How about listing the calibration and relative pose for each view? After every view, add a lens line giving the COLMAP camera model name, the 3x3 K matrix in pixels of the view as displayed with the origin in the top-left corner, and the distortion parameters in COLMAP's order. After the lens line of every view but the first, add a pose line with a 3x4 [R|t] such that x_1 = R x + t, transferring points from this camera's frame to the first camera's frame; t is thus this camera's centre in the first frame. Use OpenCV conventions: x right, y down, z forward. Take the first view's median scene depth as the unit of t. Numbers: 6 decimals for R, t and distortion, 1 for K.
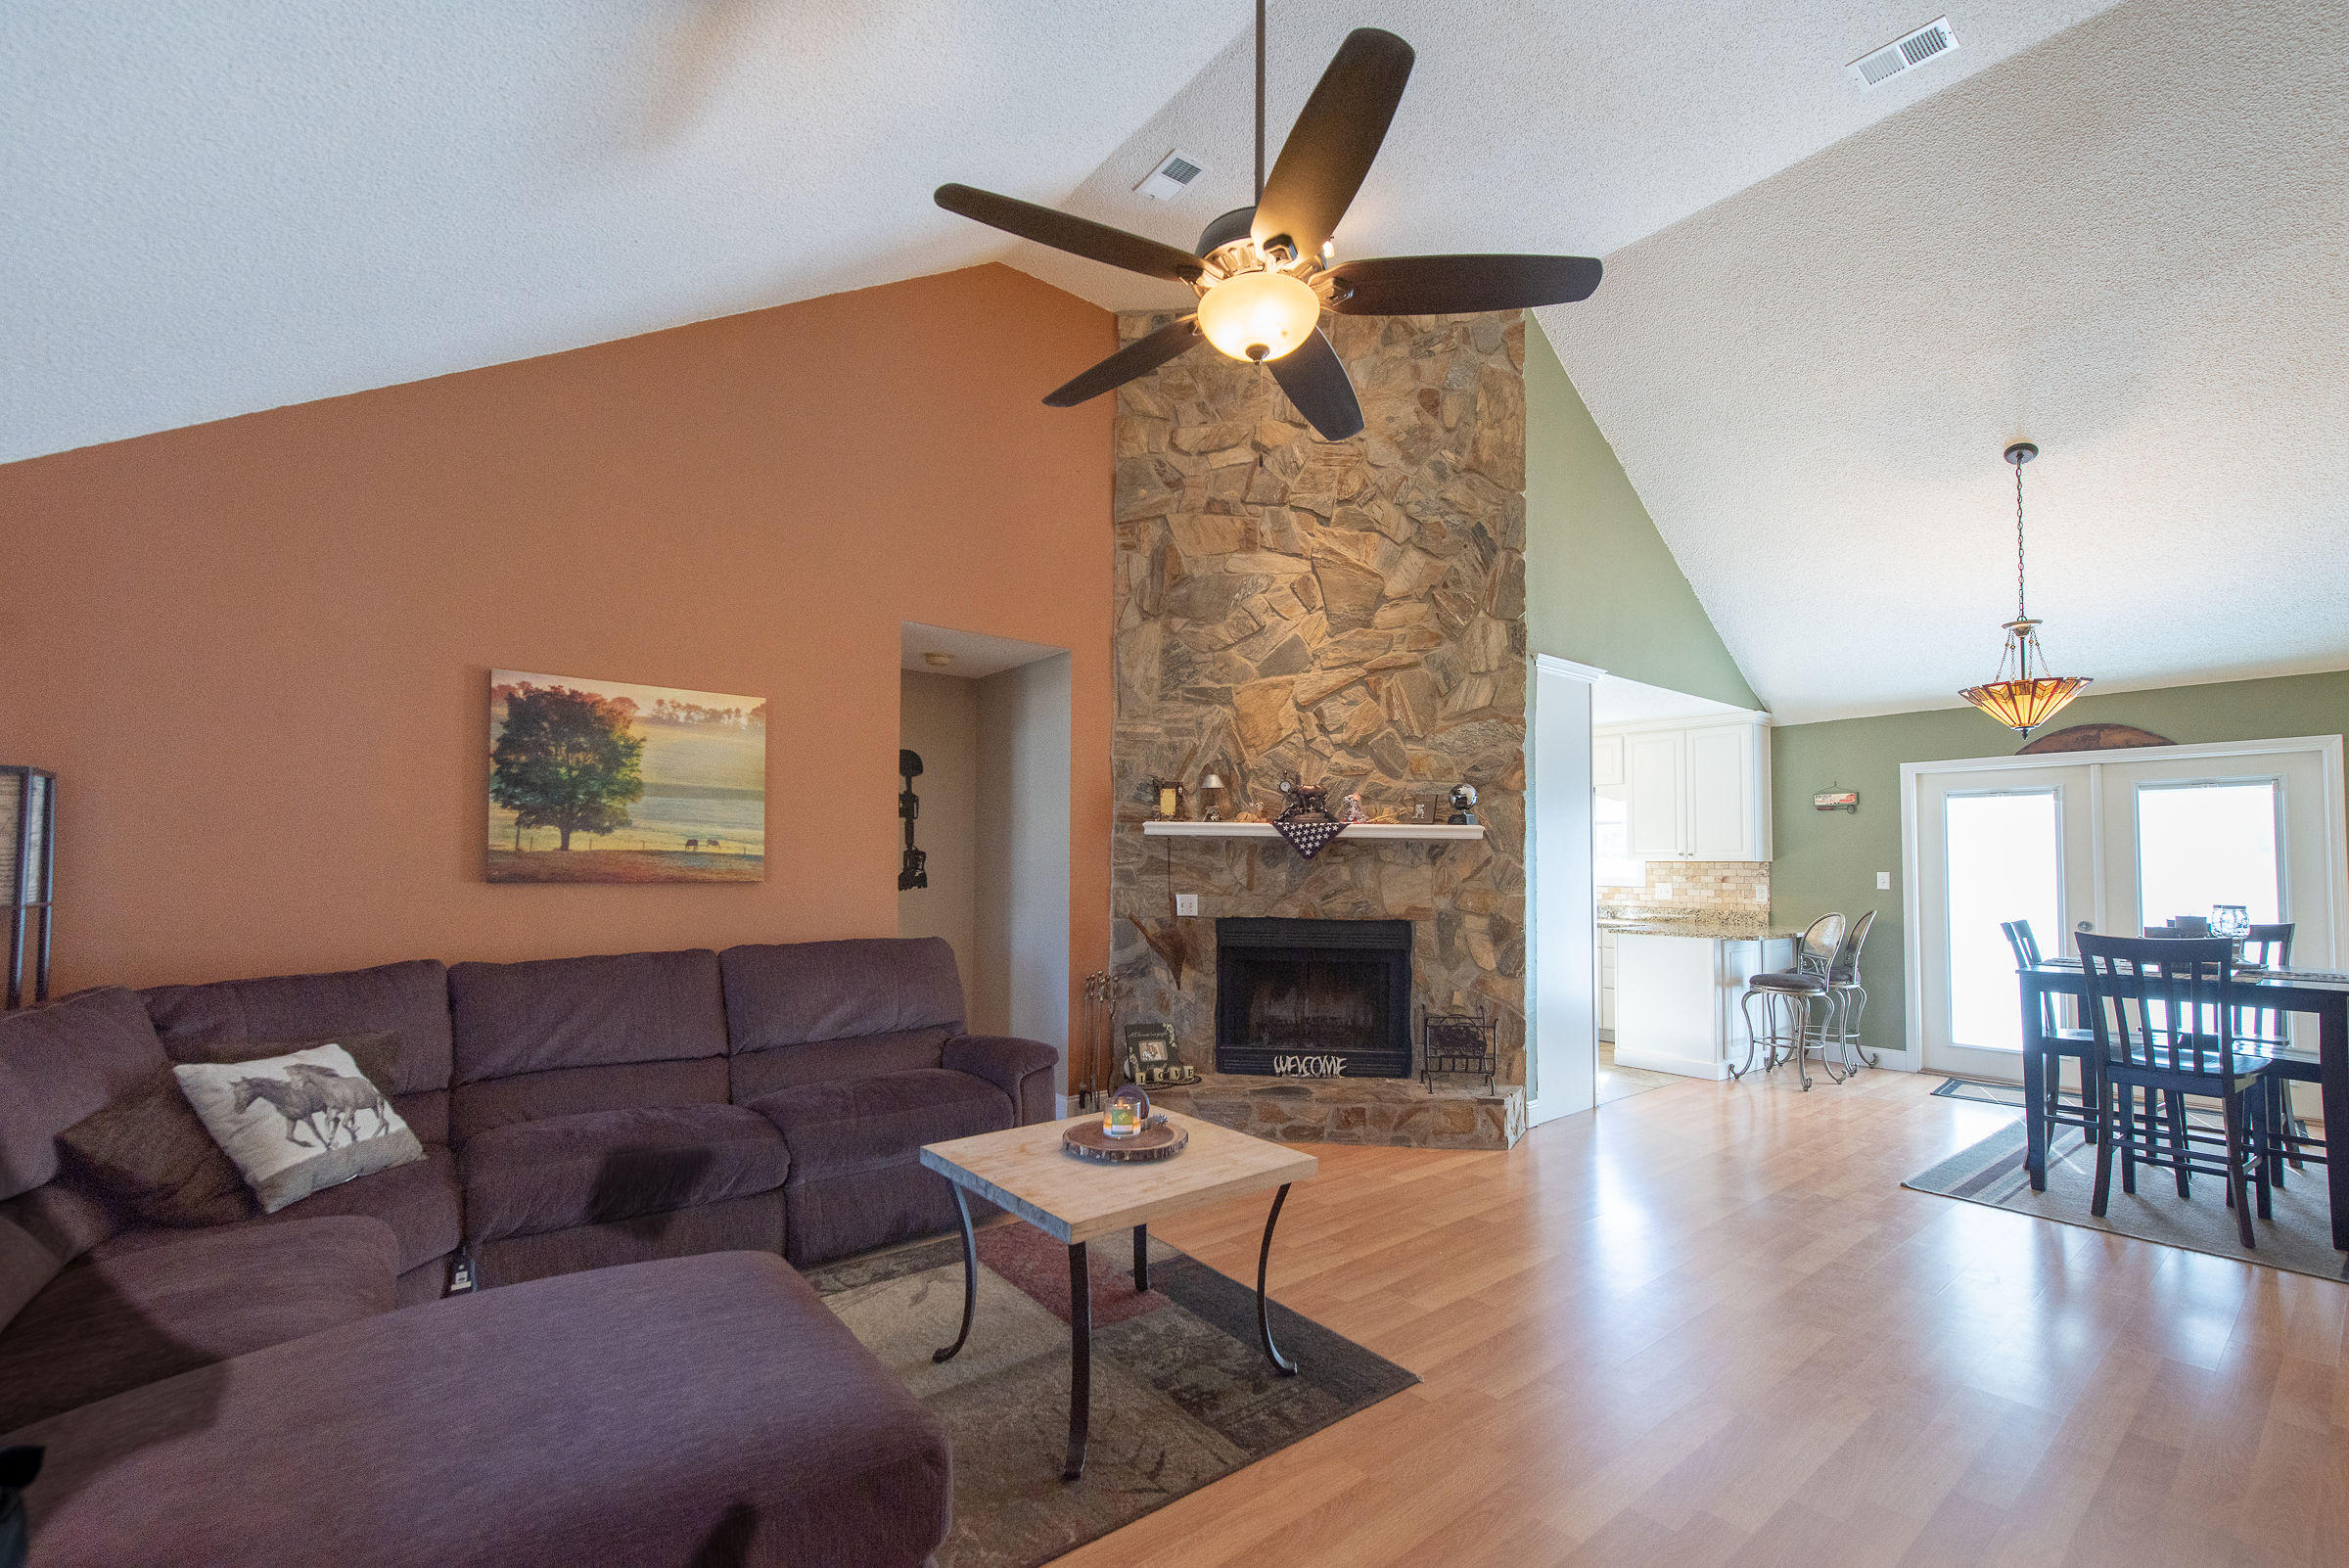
lens RADIAL K [[990.4, 0, 1137.8], [0, 990.4, 860.6], [0, 0, 1]] dist [0.010929, -0.002812]
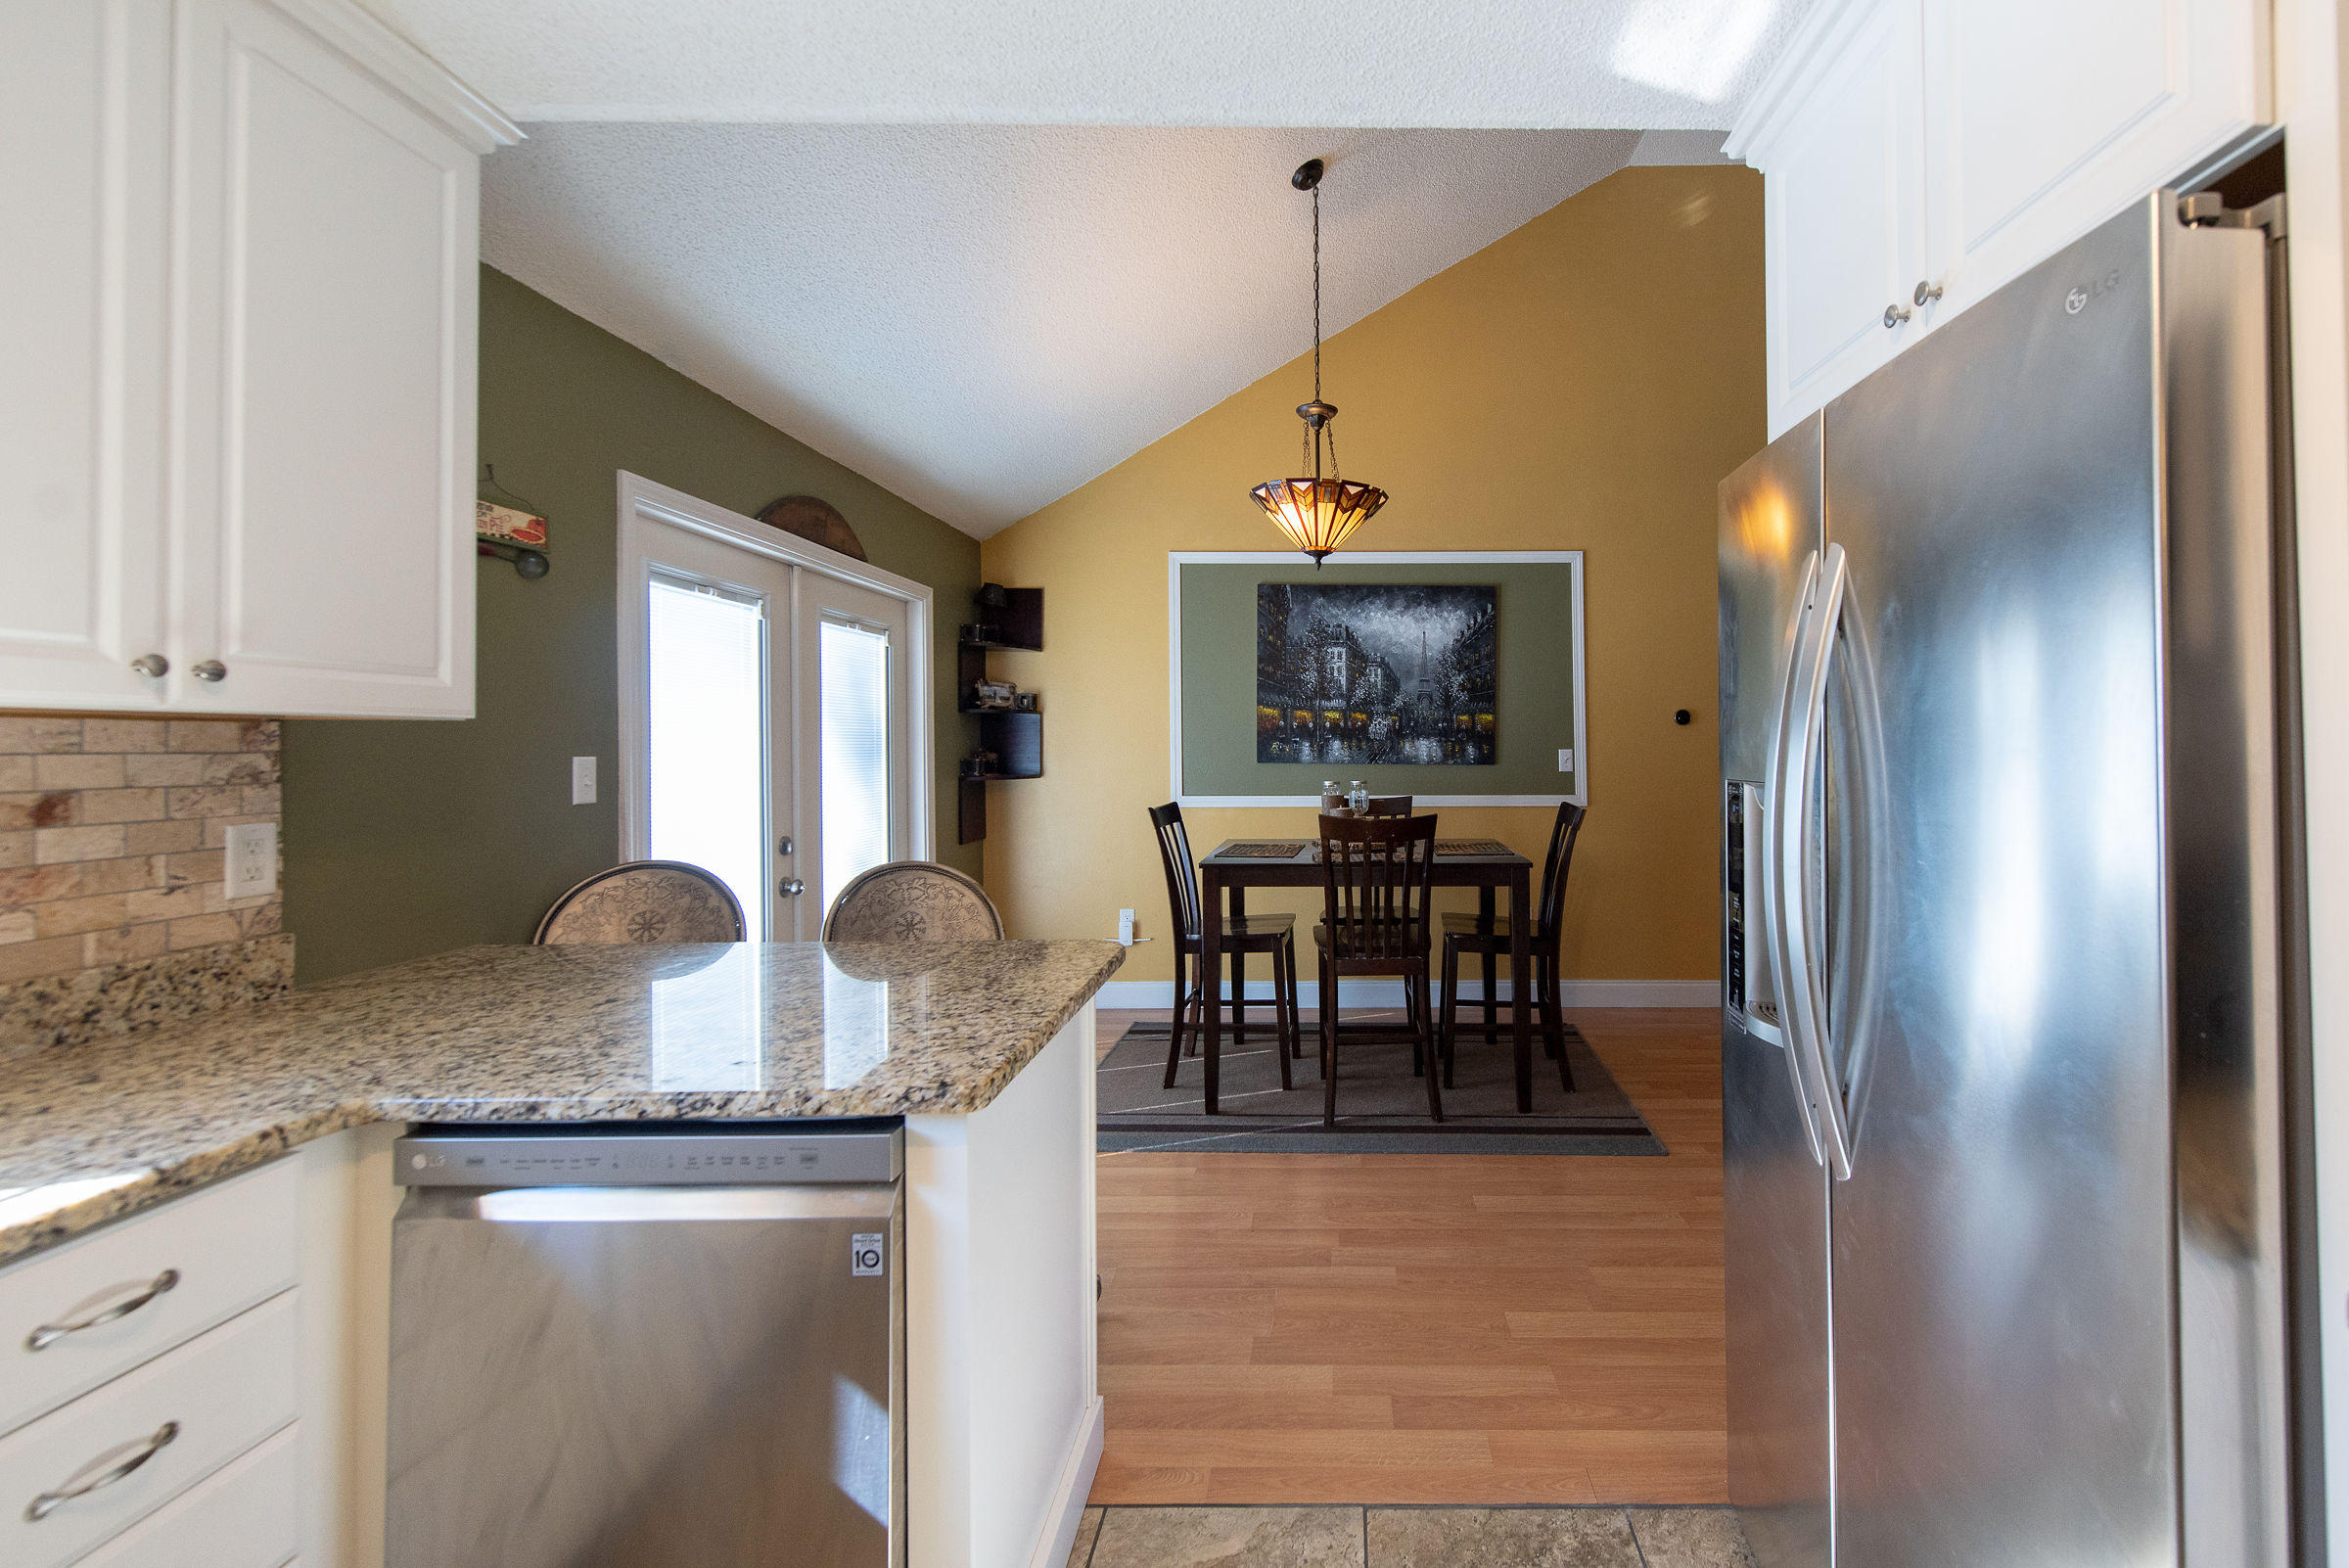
lens RADIAL K [[990.4, 0, 1285.7], [0, 990.4, 733.4], [0, 0, 1]] dist [0.010929, -0.002812]
pose [[-0.763962, 0.005765, 0.645235, 0.367700], [-0.003071, 0.999916, -0.012569, 0.007984], [-0.645254, -0.011584, -0.763881, 1.270790]]
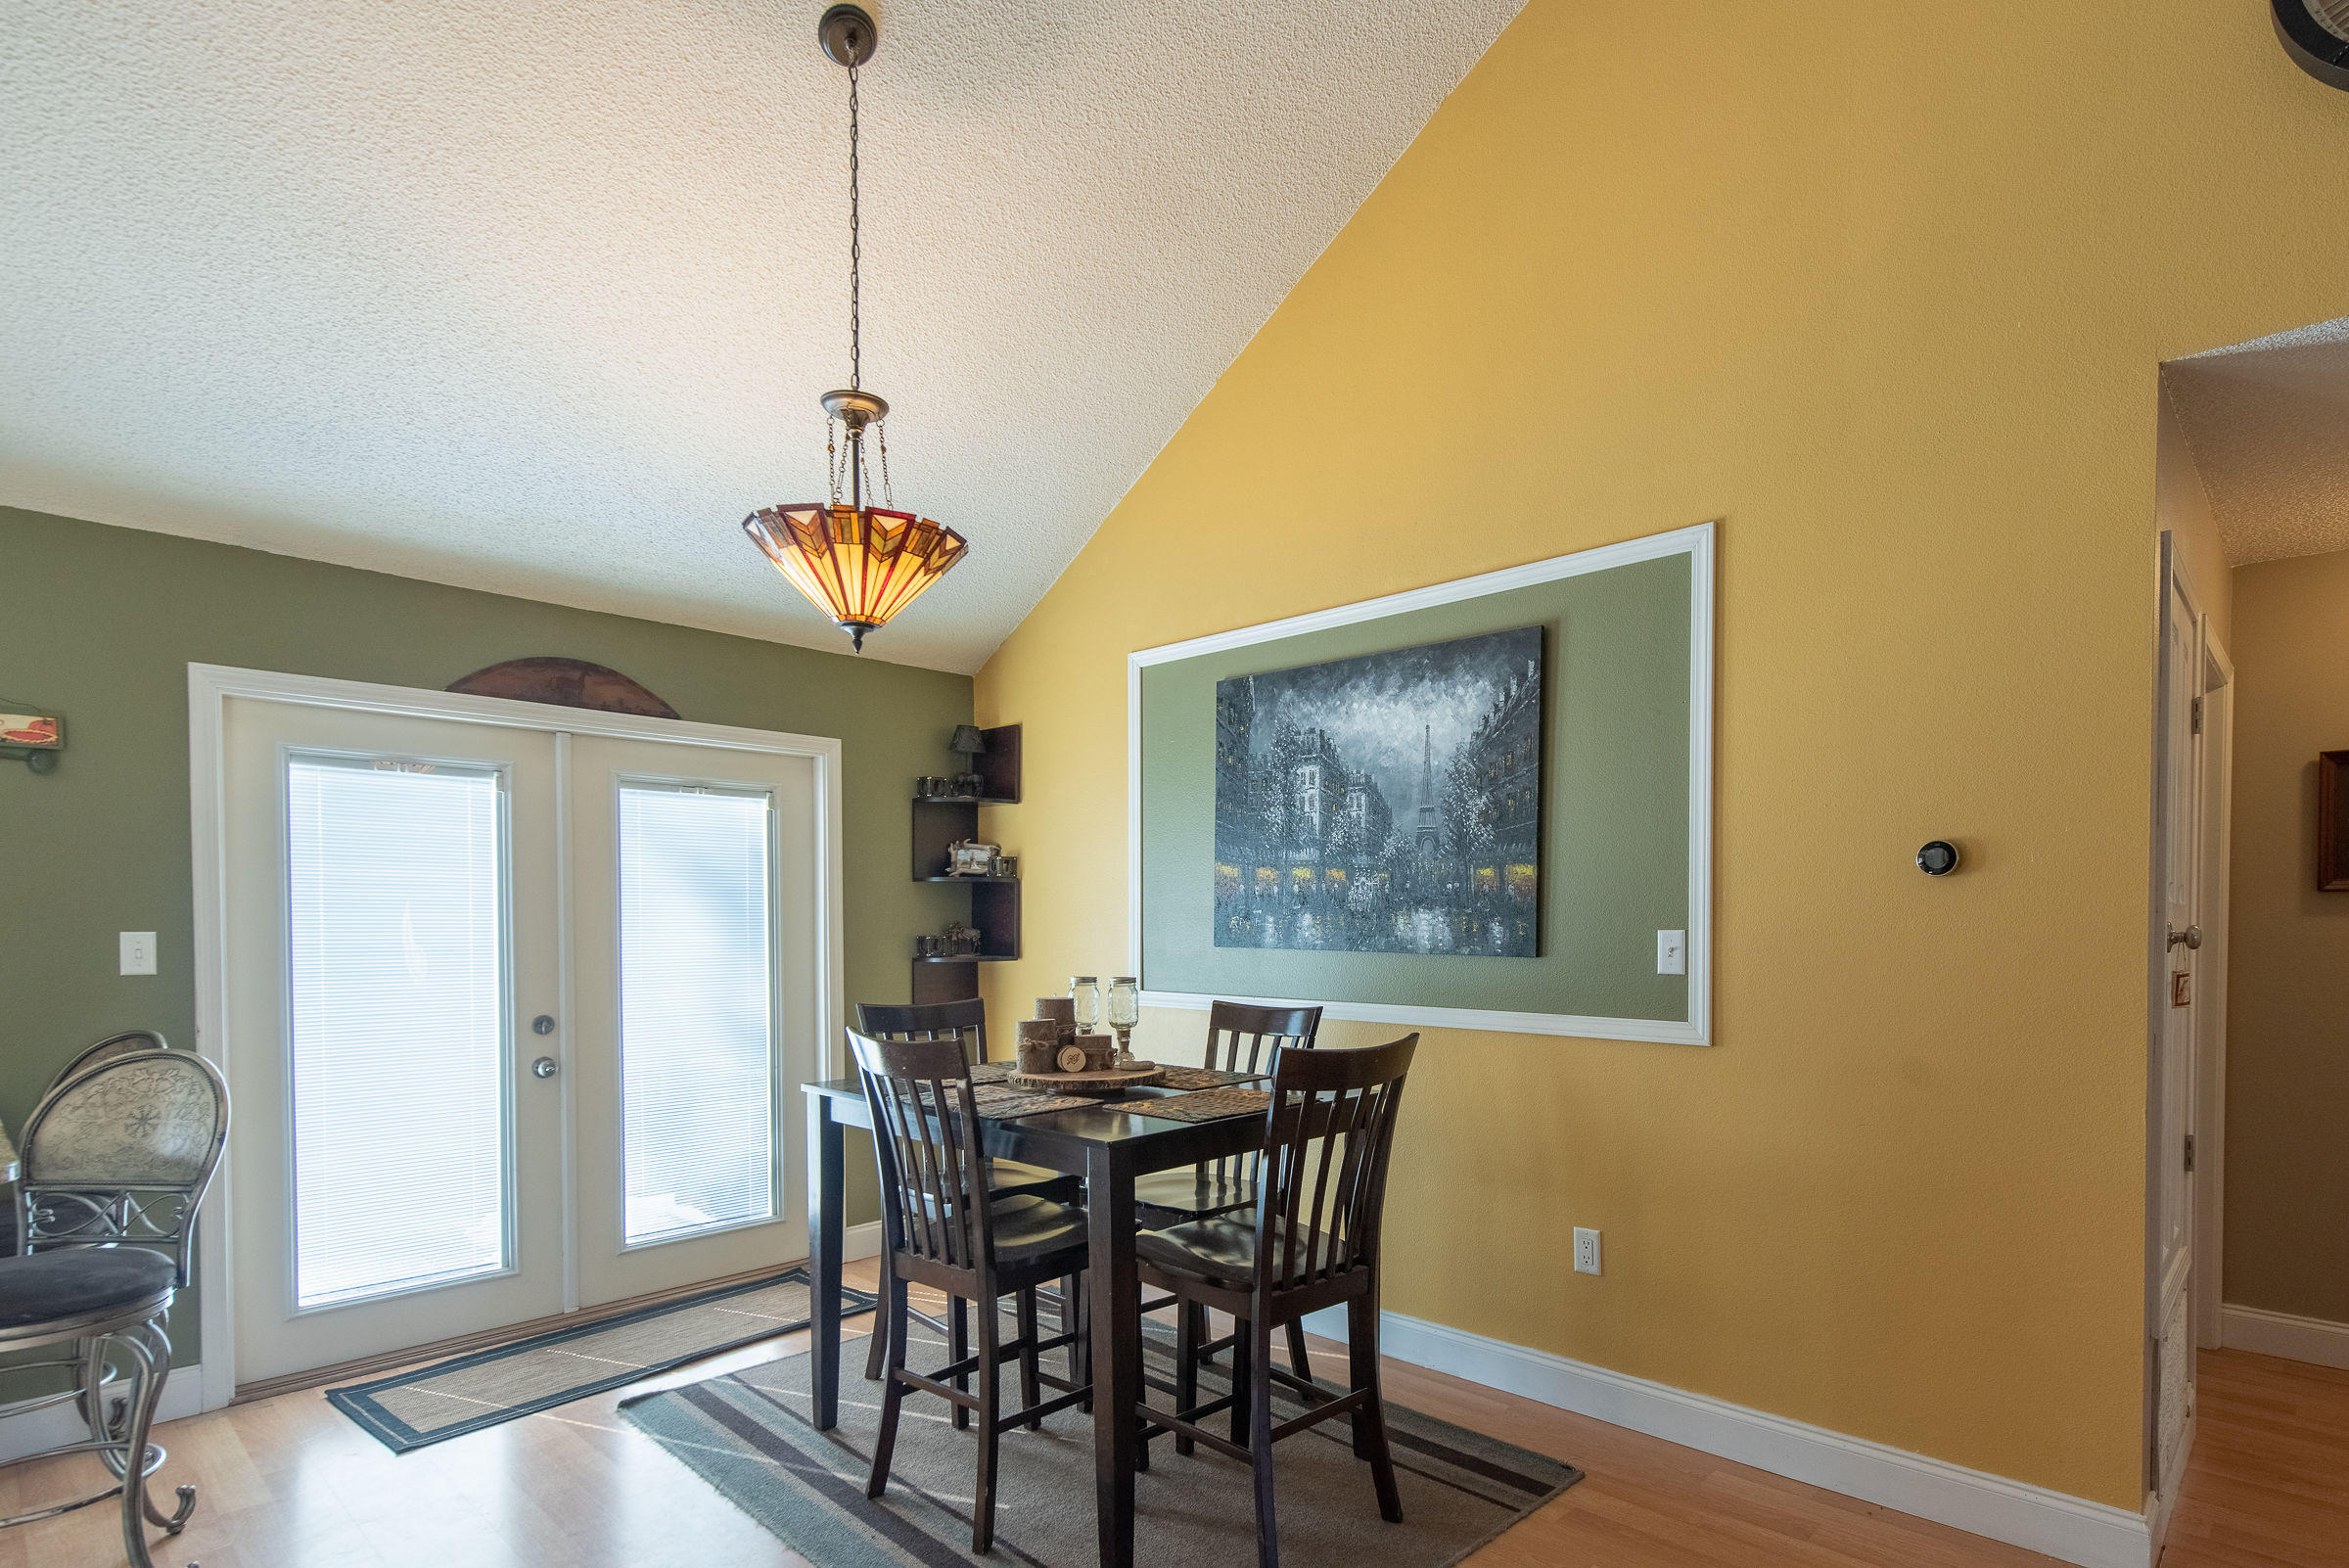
lens RADIAL K [[1173.1, 0, 1225.3], [0, 1173.1, 937.8], [0, 0, 1]] dist [0.004937, -0.000343]
pose [[-0.136429, -0.017867, 0.990489, 0.260178], [-0.002772, 0.999840, 0.017654, 0.005303], [-0.990646, -0.000337, -0.136456, 0.732019]]
